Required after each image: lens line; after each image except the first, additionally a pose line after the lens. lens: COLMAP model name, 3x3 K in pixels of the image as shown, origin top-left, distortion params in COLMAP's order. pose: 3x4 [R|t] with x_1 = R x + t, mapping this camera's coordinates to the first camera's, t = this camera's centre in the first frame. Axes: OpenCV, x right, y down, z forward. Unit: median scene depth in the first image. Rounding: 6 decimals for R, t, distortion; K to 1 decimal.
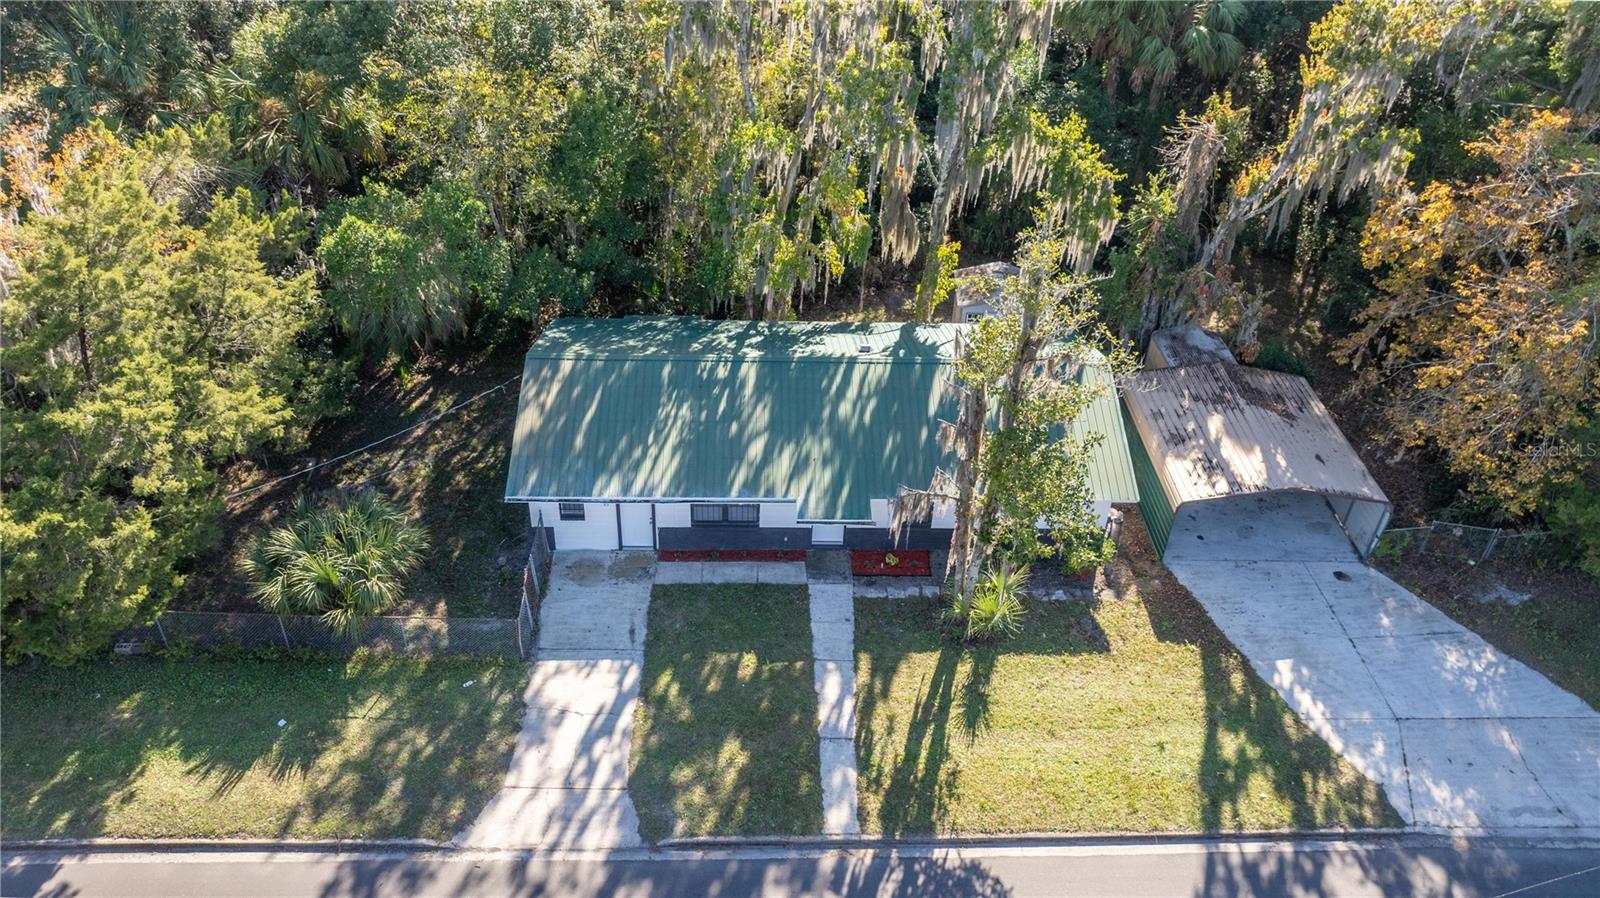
lens RADIAL K [[1163.0, 0, 800.0], [0, 1163.0, 449.0], [0, 0, 1]] dist [-0.025334, 0.001376]
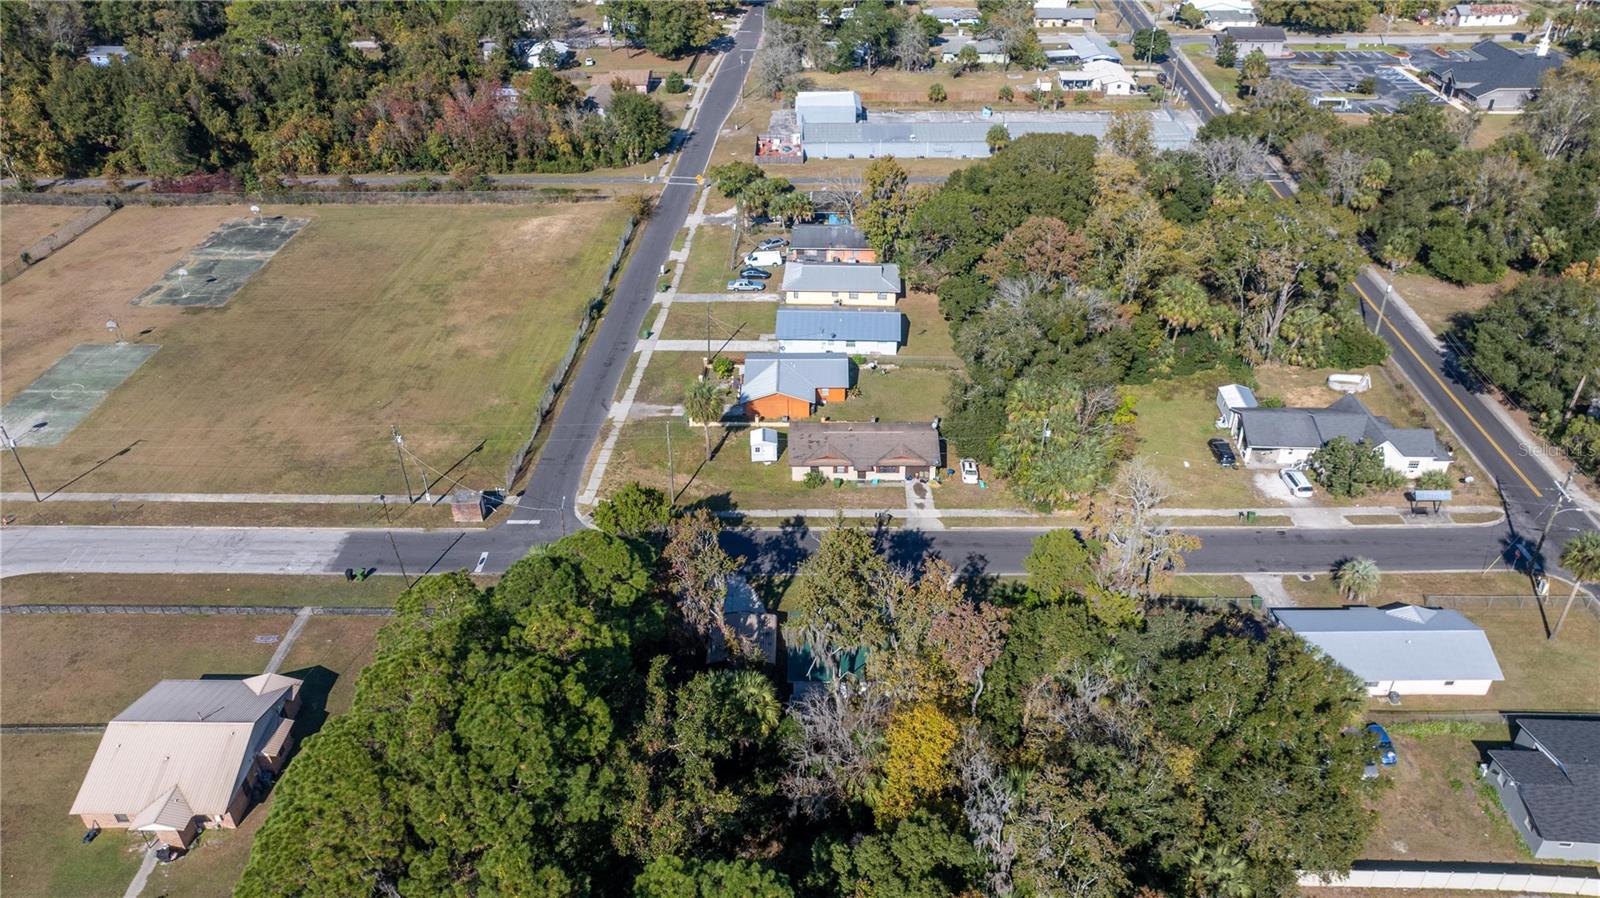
lens RADIAL K [[1123.9, 0, 808.2], [0, 1123.9, 452.1], [0, 0, 1]] dist [-0.013177, 0.000503]
pose [[-0.998907, -0.044680, 0.013765, 0.246014], [-0.002338, 0.341799, 0.939770, -3.735894], [-0.046694, 0.938710, -0.341530, 1.945680]]
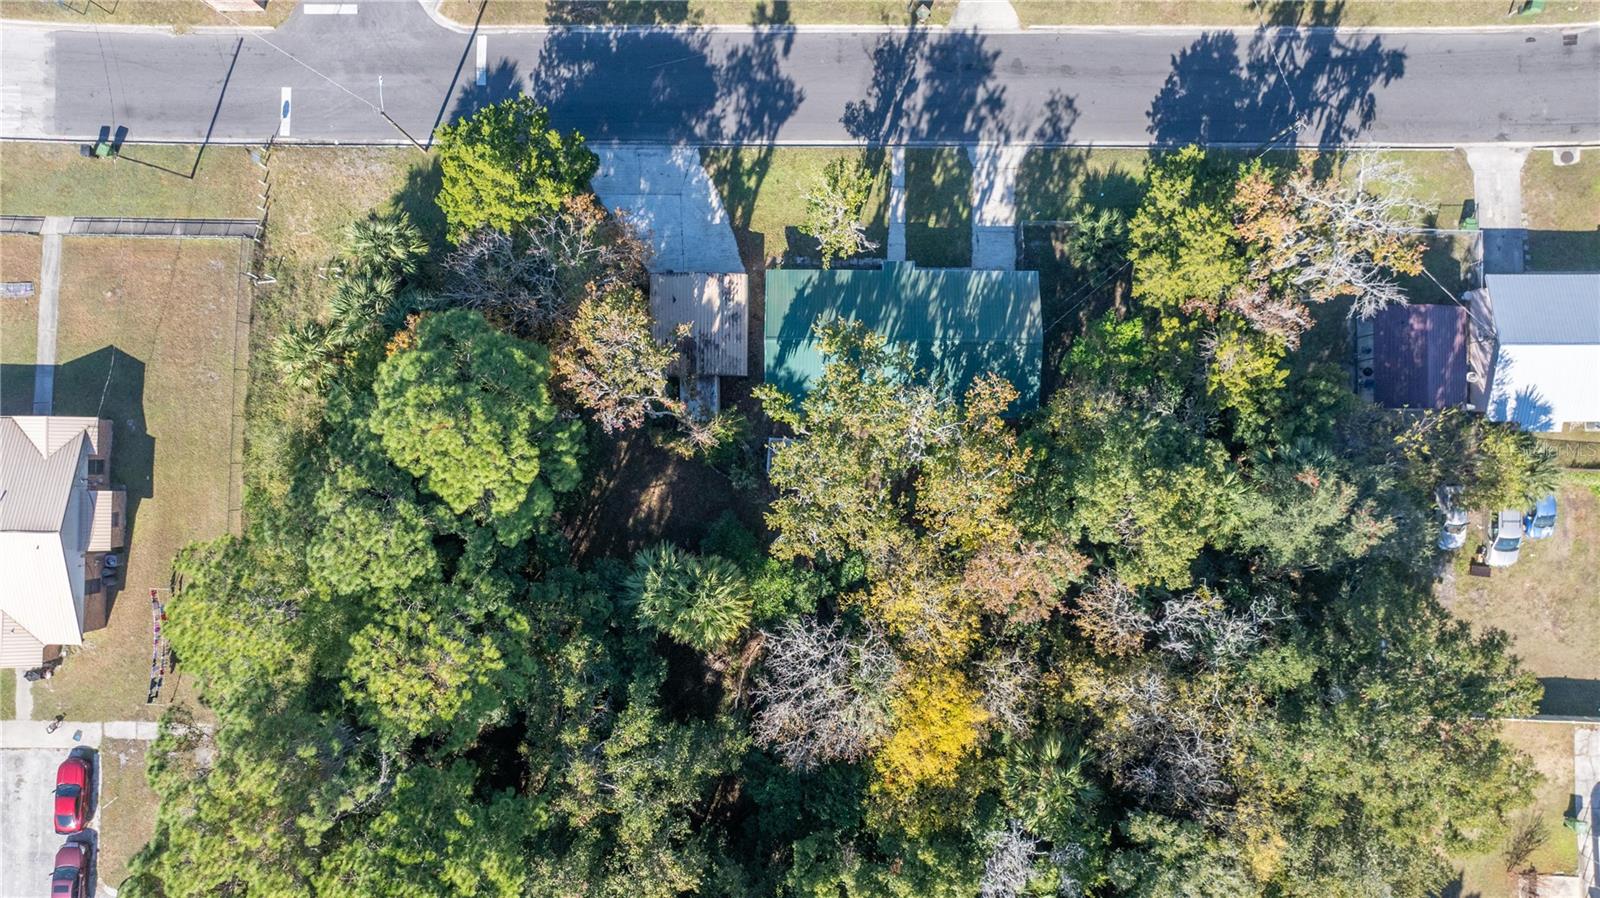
lens RADIAL K [[1123.9, 0, 808.2], [0, 1123.9, 452.1], [0, 0, 1]] dist [-0.013177, 0.000503]
pose [[-0.998922, -0.039262, -0.024768, 0.289724], [0.002750, -0.582662, 0.812710, -2.282263], [-0.046340, 0.811766, 0.582141, -0.012025]]
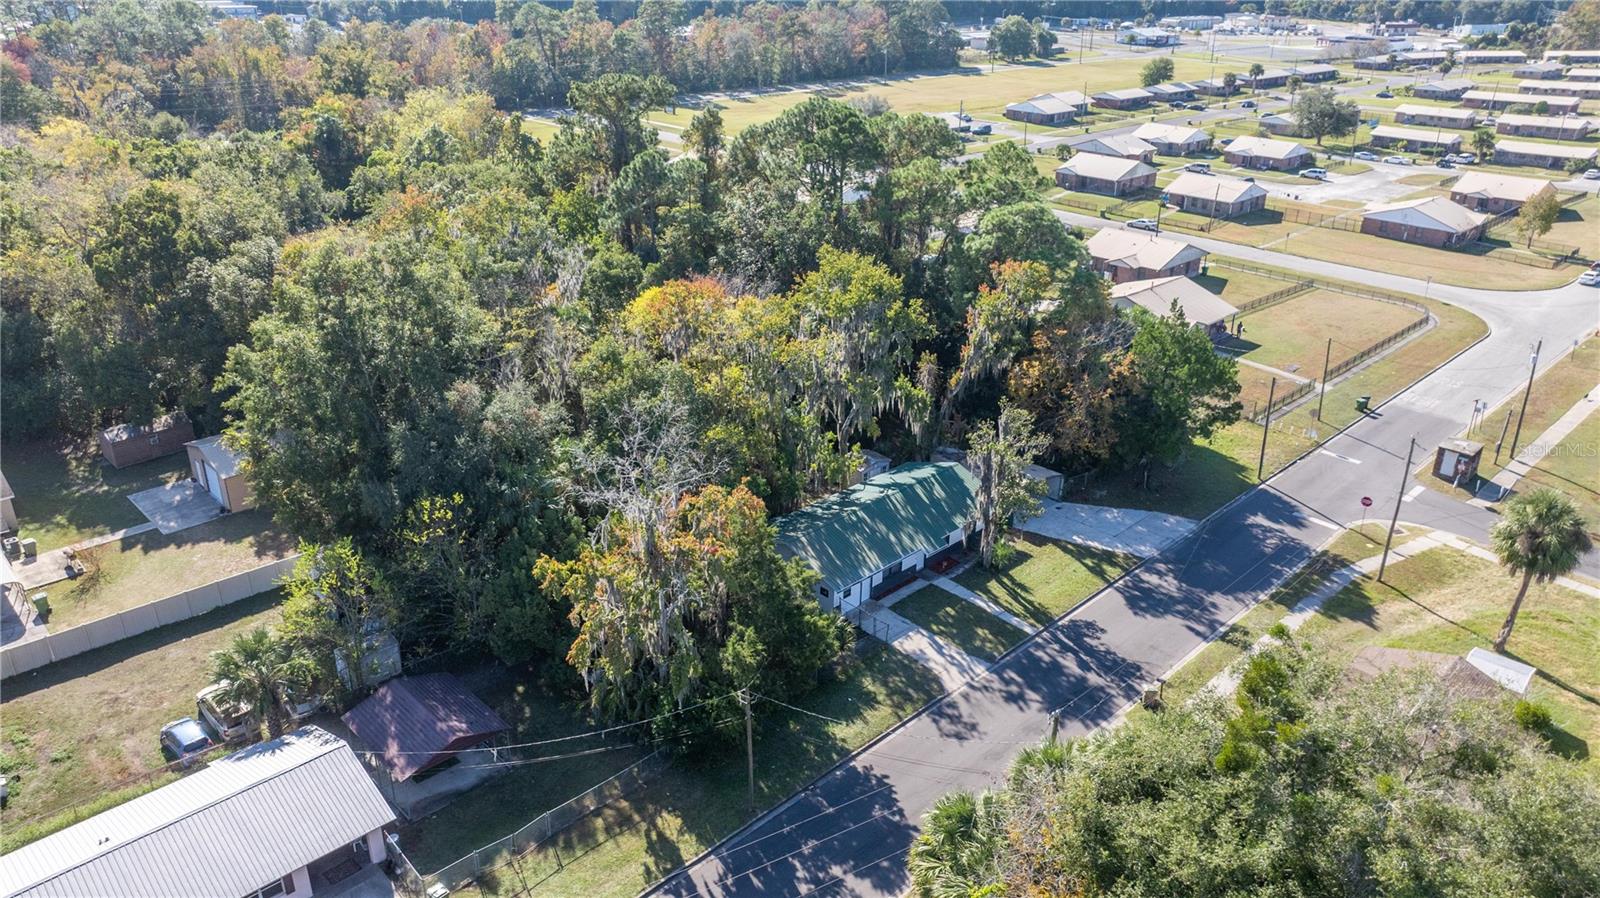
lens RADIAL K [[1123.9, 0, 808.2], [0, 1123.9, 452.1], [0, 0, 1]] dist [-0.013177, 0.000503]
pose [[0.734578, -0.303471, 0.606877, -1.733437], [0.416191, 0.907914, -0.049762, -0.135429], [-0.535891, 0.289132, 0.793236, -0.884649]]
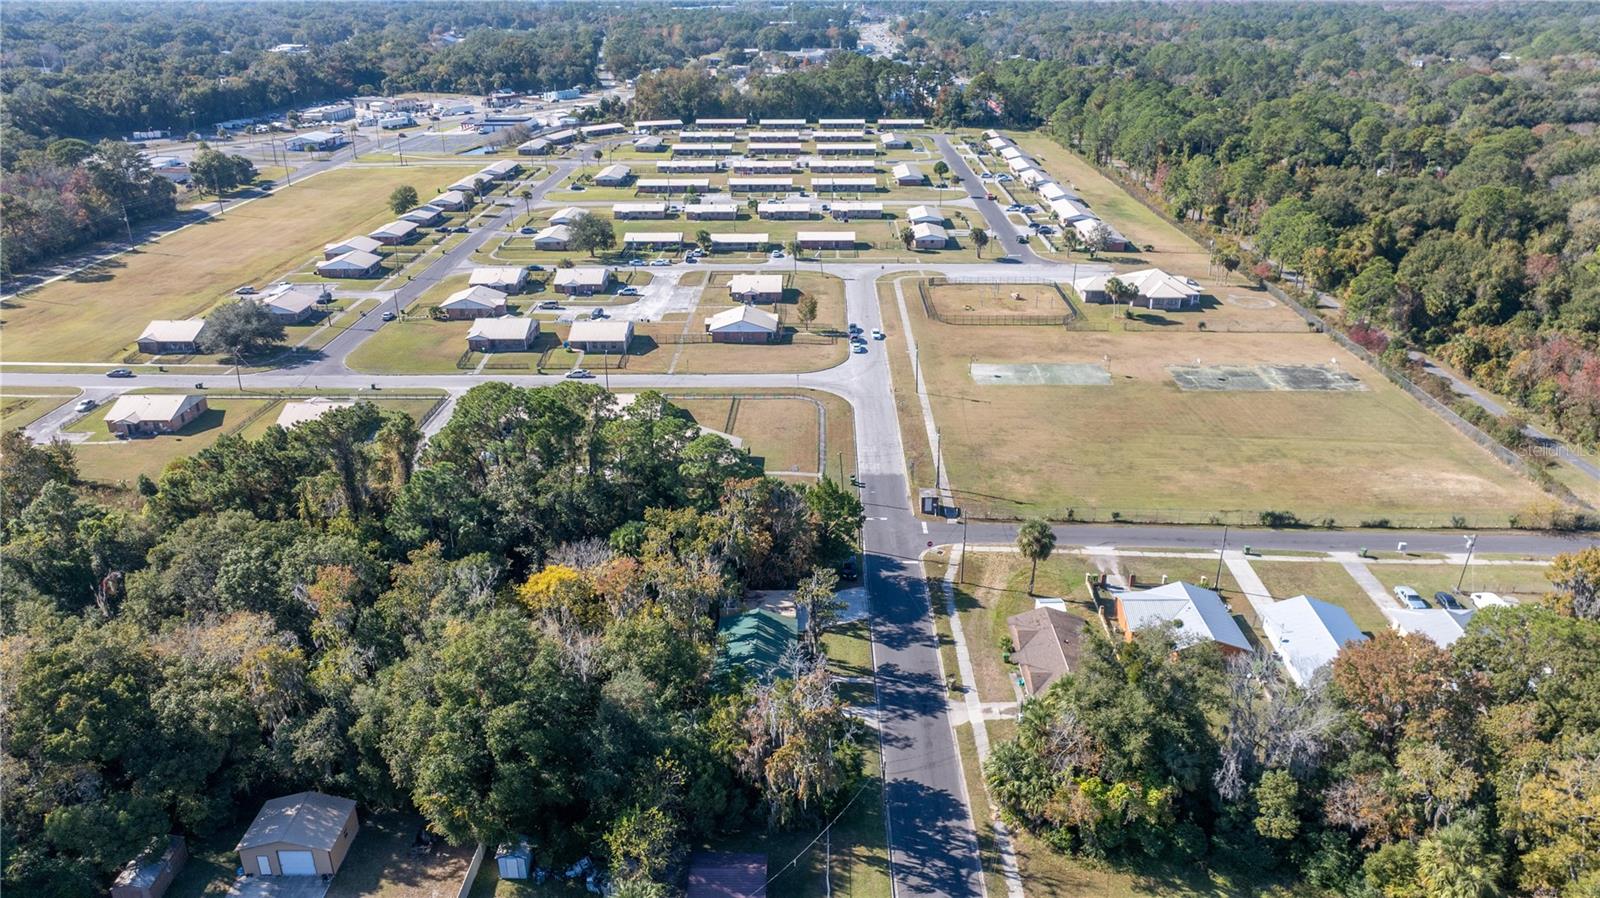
lens RADIAL K [[1123.9, 0, 808.2], [0, 1123.9, 452.1], [0, 0, 1]] dist [-0.013177, 0.000503]
pose [[0.035119, -0.426967, 0.903585, -3.704345], [0.600811, 0.731531, 0.322316, -2.000652], [-0.798619, 0.531565, 0.282217, -0.626907]]
